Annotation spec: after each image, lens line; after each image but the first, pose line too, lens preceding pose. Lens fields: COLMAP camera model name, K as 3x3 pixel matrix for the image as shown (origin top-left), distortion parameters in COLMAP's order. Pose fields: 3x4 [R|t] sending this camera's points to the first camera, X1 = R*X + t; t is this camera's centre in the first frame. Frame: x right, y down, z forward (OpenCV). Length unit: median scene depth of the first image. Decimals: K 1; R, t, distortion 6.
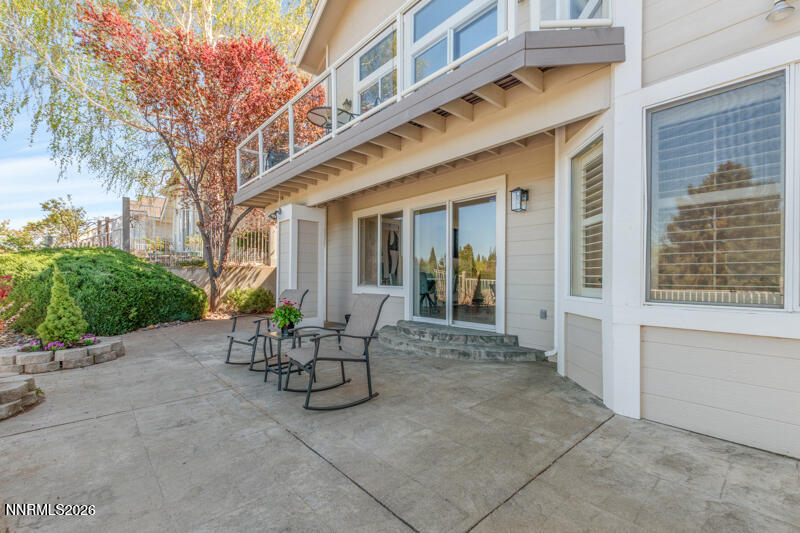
lens RADIAL K [[359.0, 0, 402.2], [0, 359.0, 267.9], [0, 0, 1]] dist [0.003996, -0.000630]
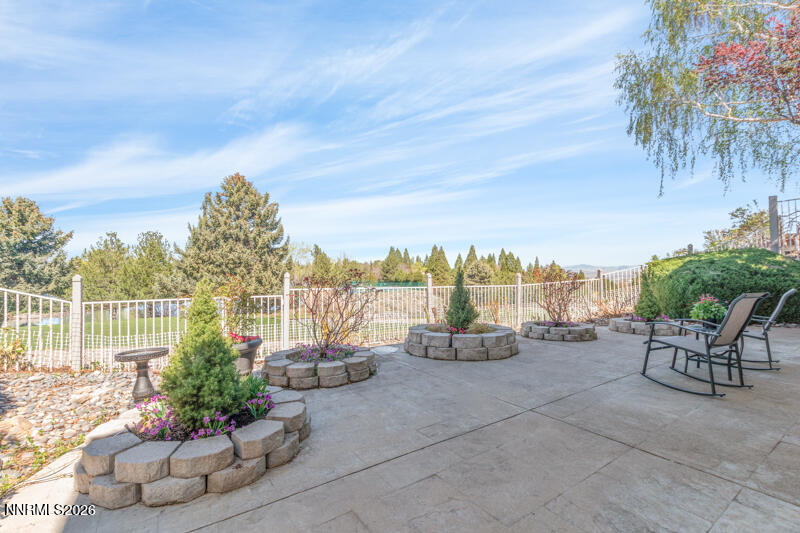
lens RADIAL K [[344.9, 0, 402.7], [0, 344.9, 269.3], [0, 0, 1]] dist [0.009894, -0.005026]
pose [[-0.126901, -0.011939, -0.991844, 1.239903], [0.019474, 0.999705, -0.014526, 0.004314], [0.991724, -0.021158, -0.126631, 0.320285]]
